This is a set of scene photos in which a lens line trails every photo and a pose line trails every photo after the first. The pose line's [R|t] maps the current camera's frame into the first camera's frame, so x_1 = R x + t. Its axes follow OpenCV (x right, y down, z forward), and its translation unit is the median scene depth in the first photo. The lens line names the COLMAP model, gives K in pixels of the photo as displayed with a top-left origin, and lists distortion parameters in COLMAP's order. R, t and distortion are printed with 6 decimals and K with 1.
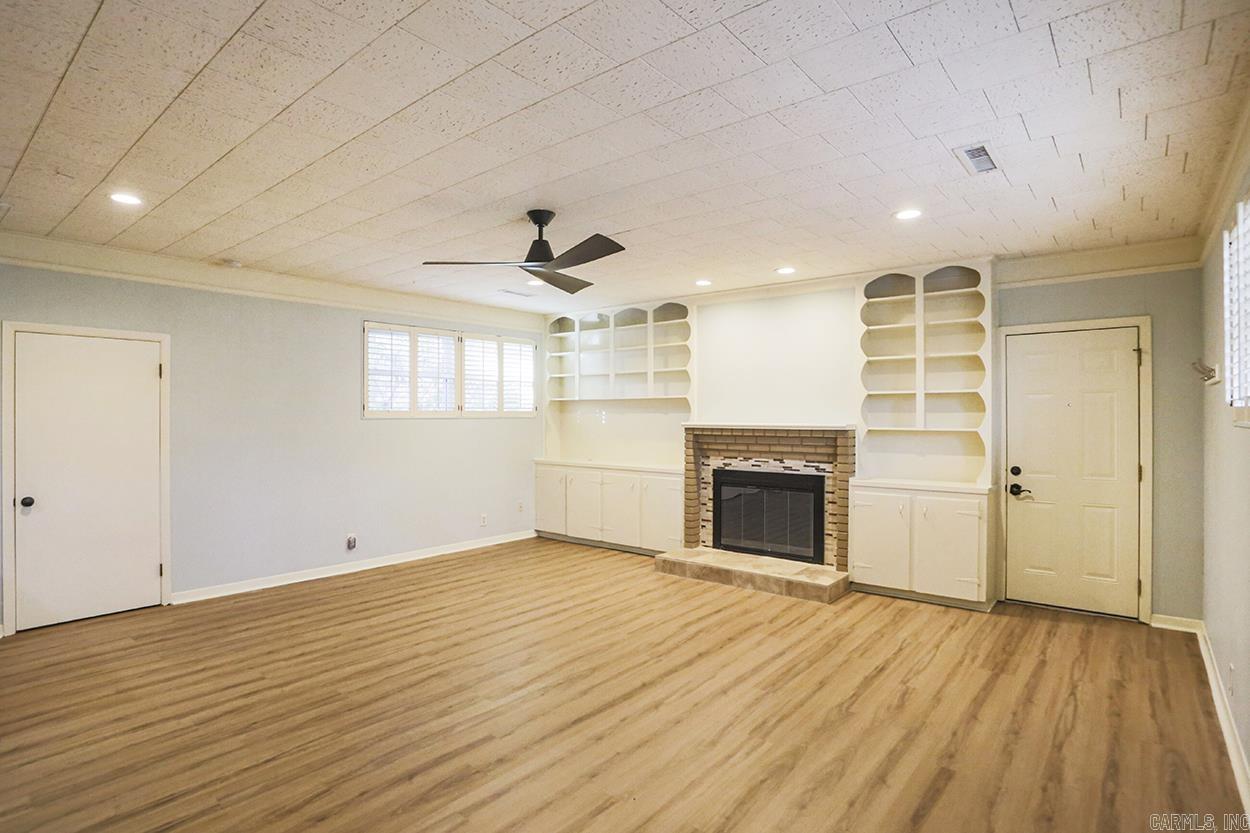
lens RADIAL K [[624.3, 0, 630.0], [0, 624.3, 401.9], [0, 0, 1]] dist [-0.069290, 0.000683]
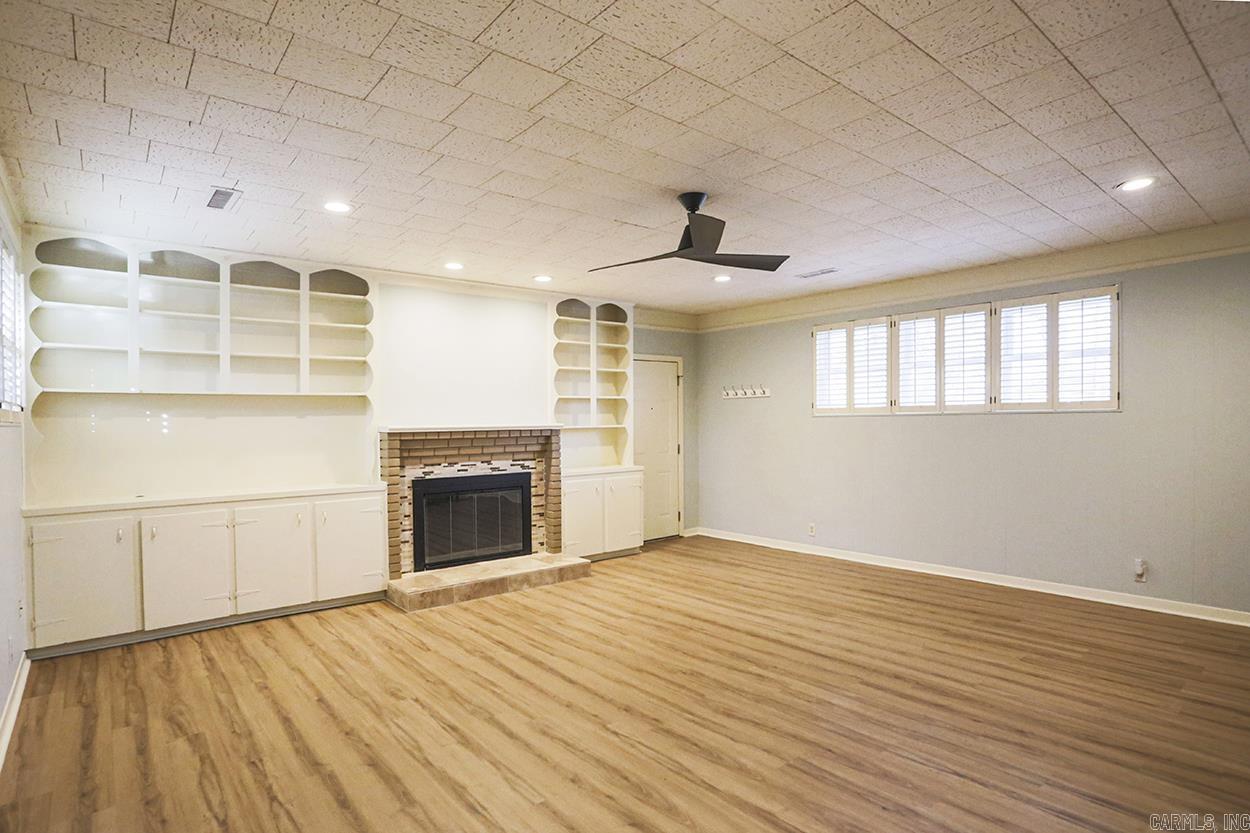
lens RADIAL K [[660.1, 0, 625.0], [0, 660.1, 416.5], [0, 0, 1]] dist [-0.047578, -0.000470]
pose [[0.199946, -0.002154, 0.979805, -0.789805], [-0.009790, 0.999943, 0.004196, 0.015499], [-0.979758, -0.010431, 0.199913, 0.608334]]
